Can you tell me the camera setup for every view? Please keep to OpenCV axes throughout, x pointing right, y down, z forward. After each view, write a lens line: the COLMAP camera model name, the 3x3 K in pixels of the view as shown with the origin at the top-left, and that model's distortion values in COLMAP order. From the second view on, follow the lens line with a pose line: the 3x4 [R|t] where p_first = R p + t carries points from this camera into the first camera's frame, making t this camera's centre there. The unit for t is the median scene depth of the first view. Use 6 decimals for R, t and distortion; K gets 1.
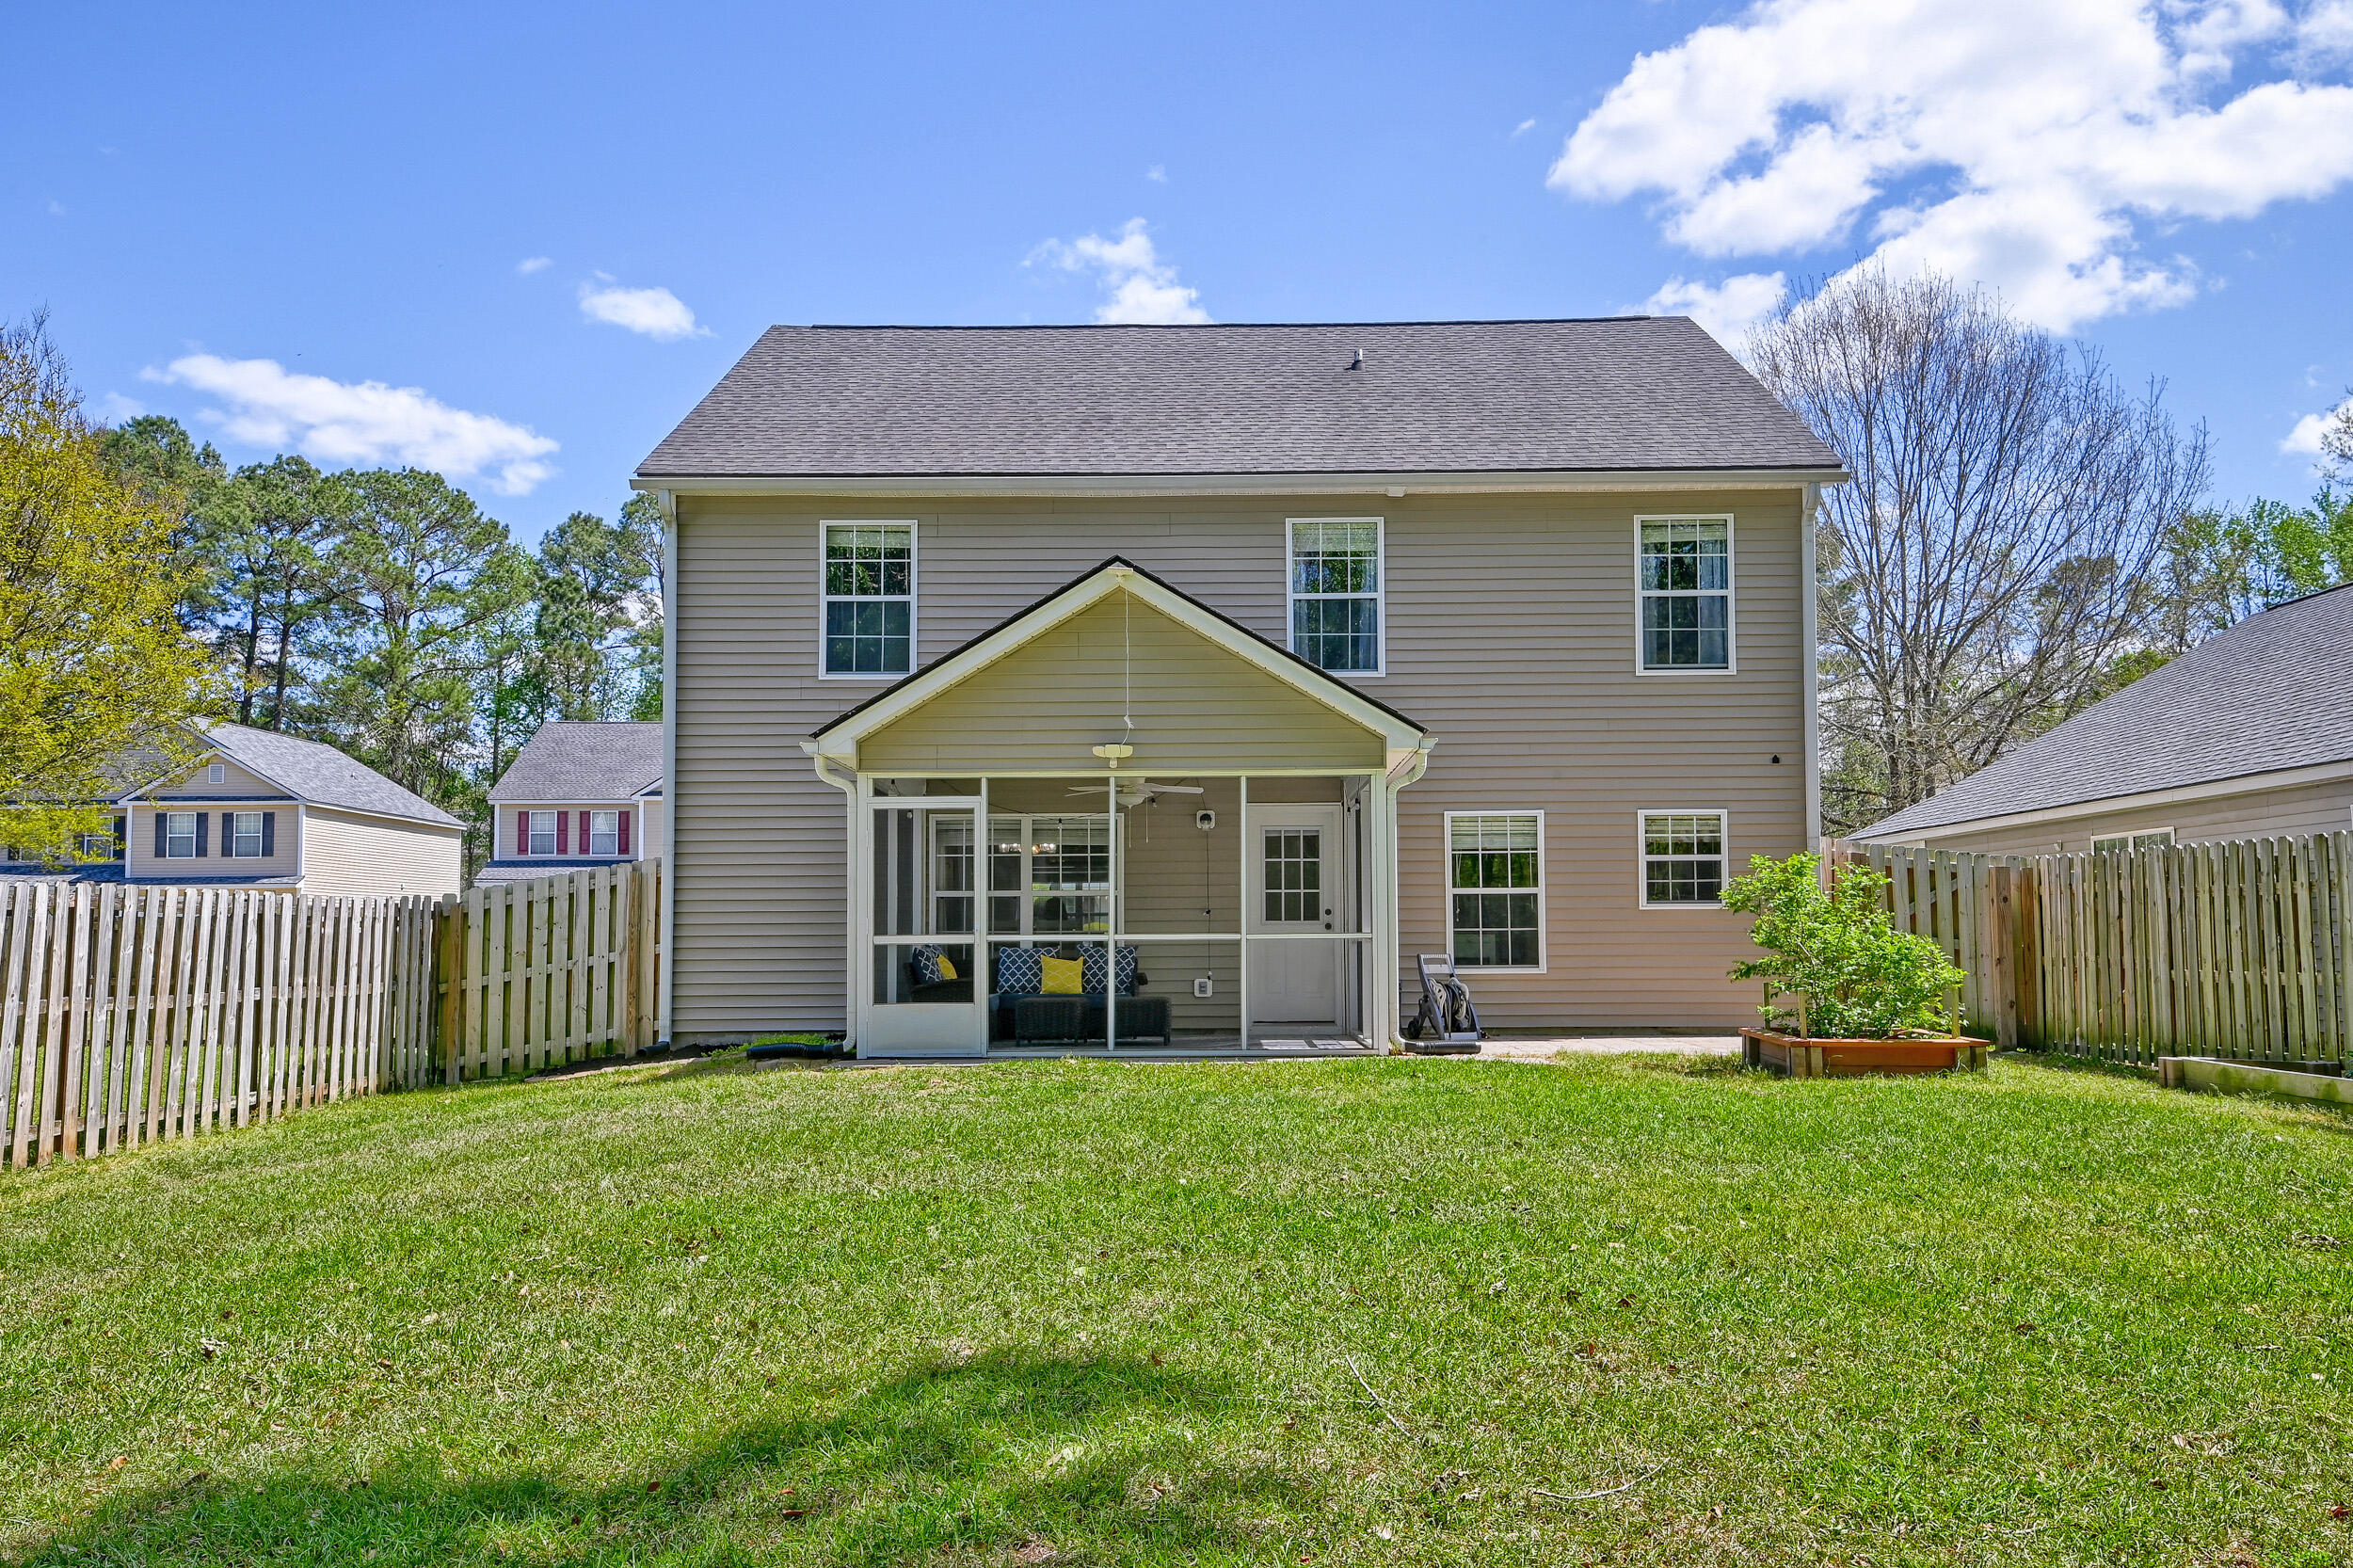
lens RADIAL K [[1957.0, 0, 1176.5], [0, 1957.0, 784.0], [0, 0, 1]] dist [0.055270, 0.001151]
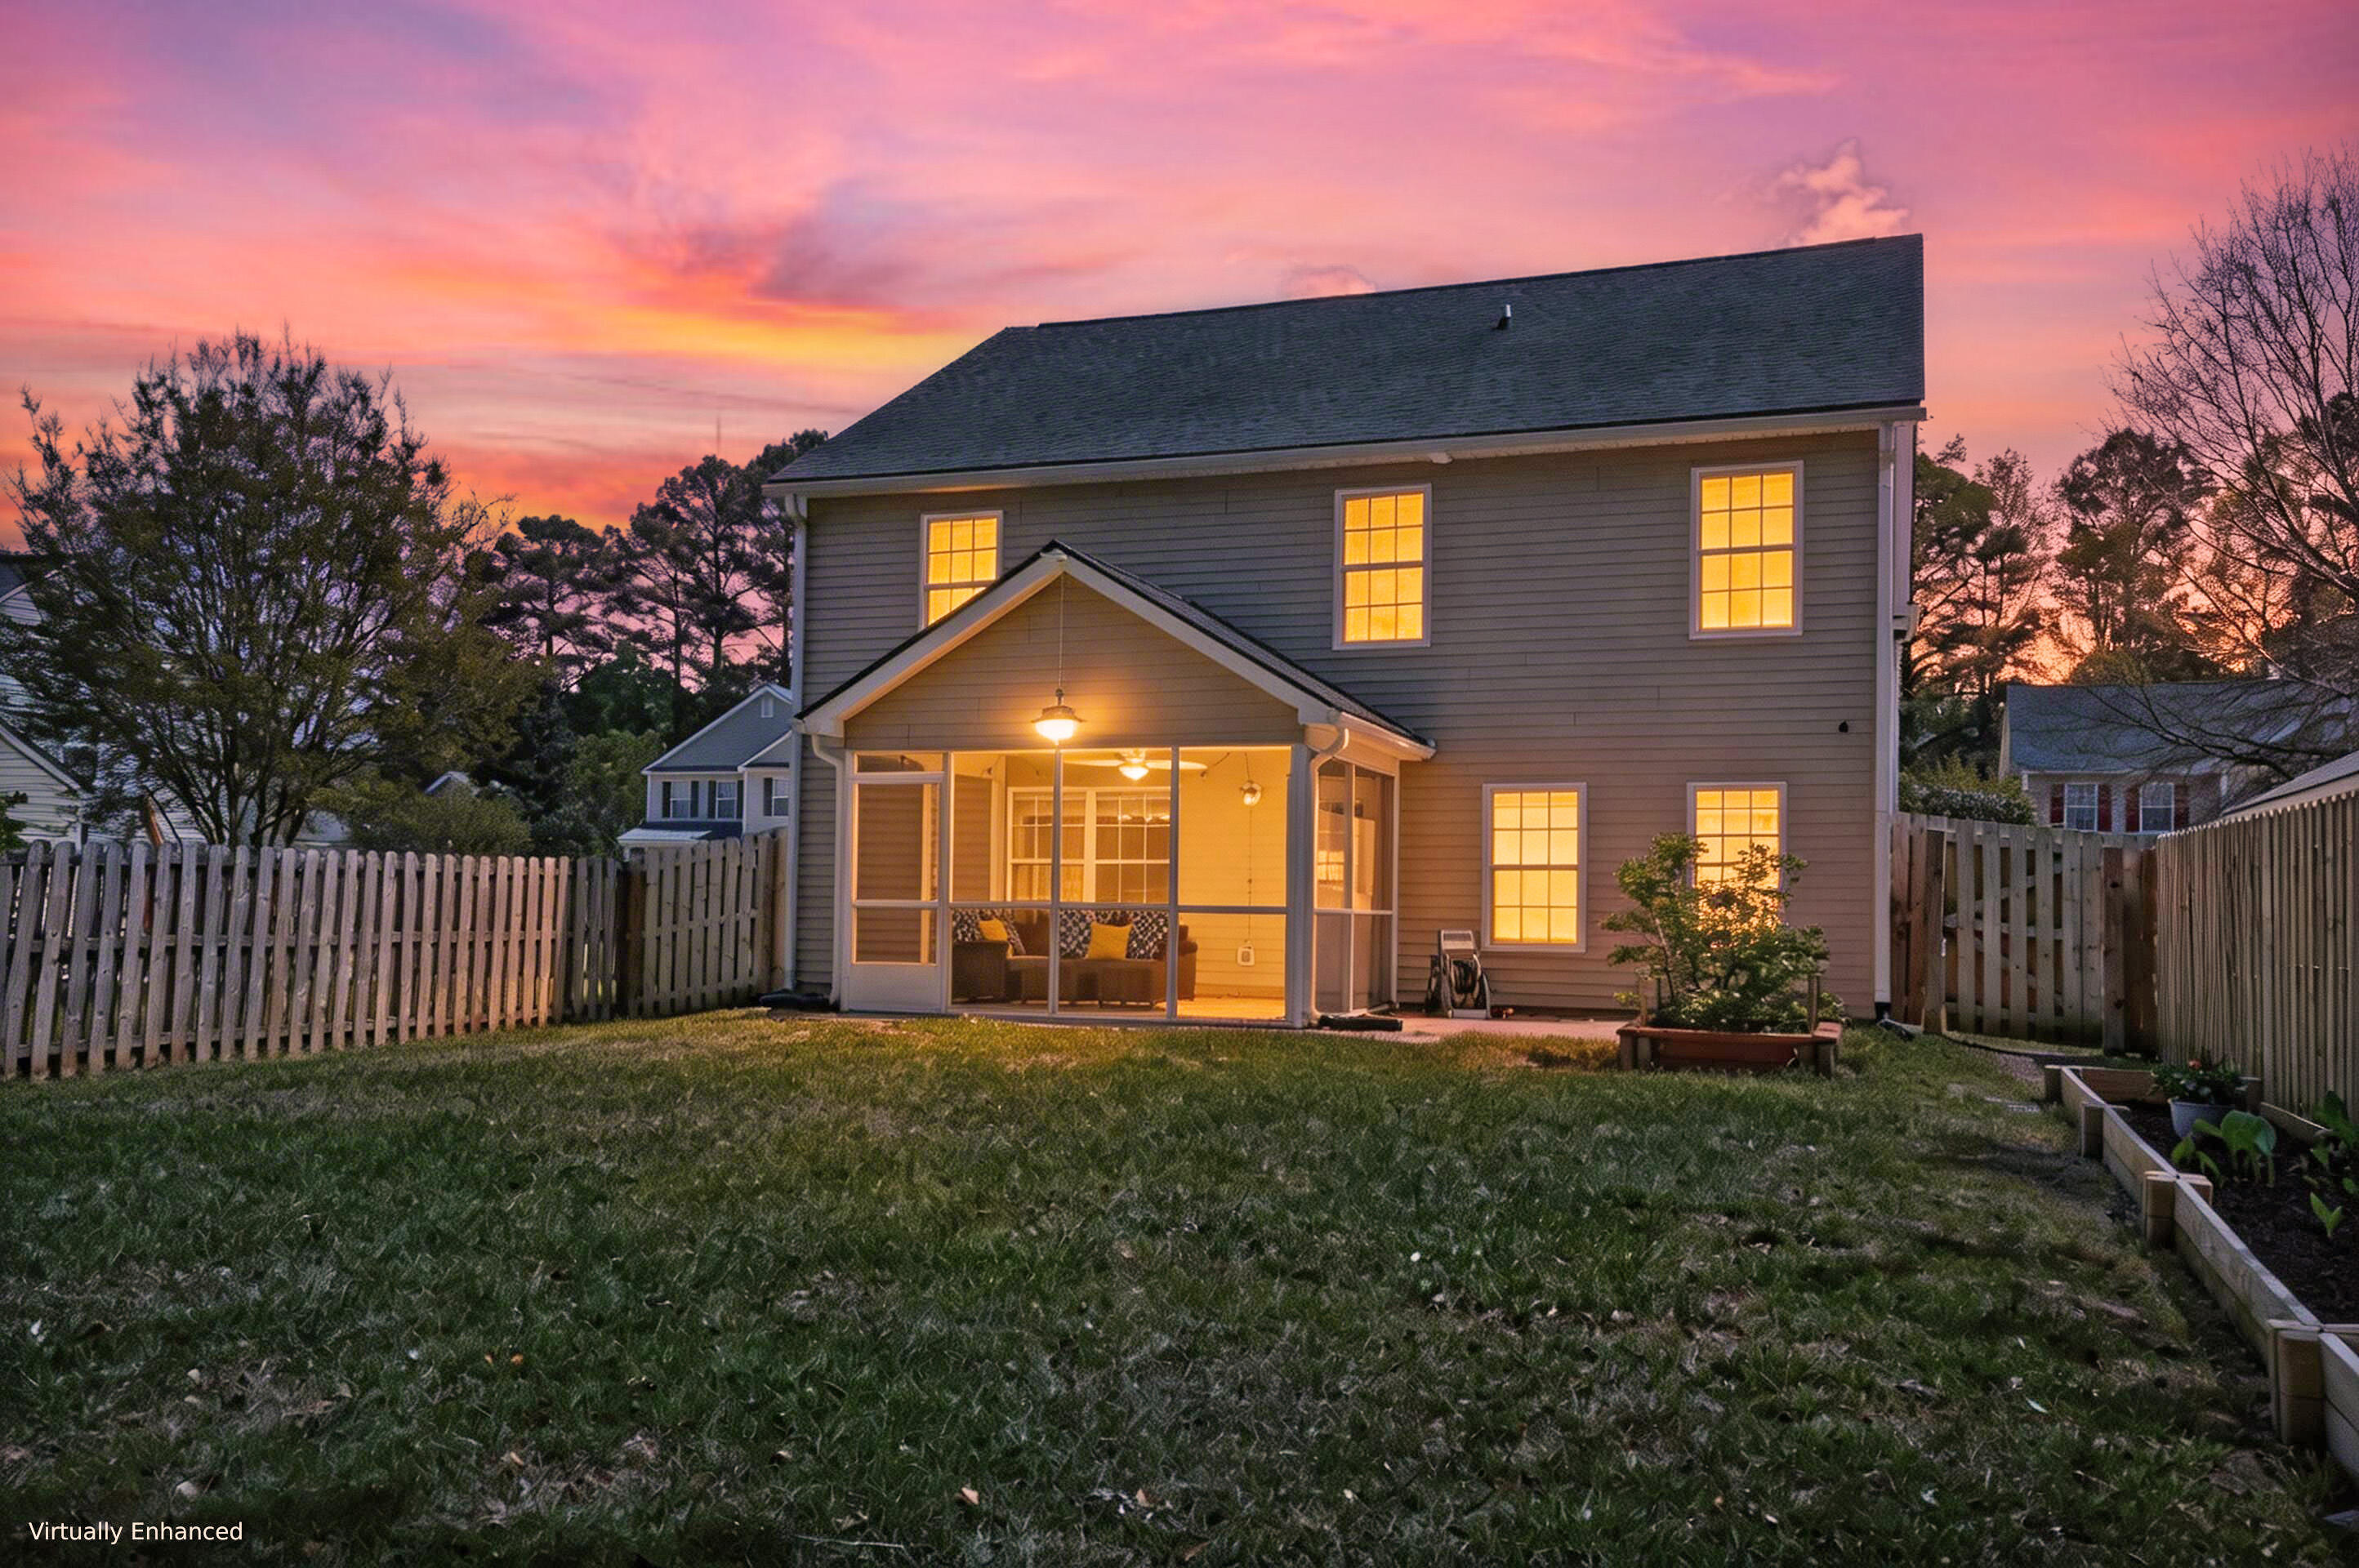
lens RADIAL K [[1973.8, 0, 1193.4], [0, 1973.8, 793.5], [0, 0, 1]] dist [0.075149, 0.010476]
pose [[0.935932, 0.001743, -0.352177, 0.348931], [0.006847, 0.999709, 0.023143, -0.005268], [0.352115, -0.024071, 0.935647, 0.025261]]
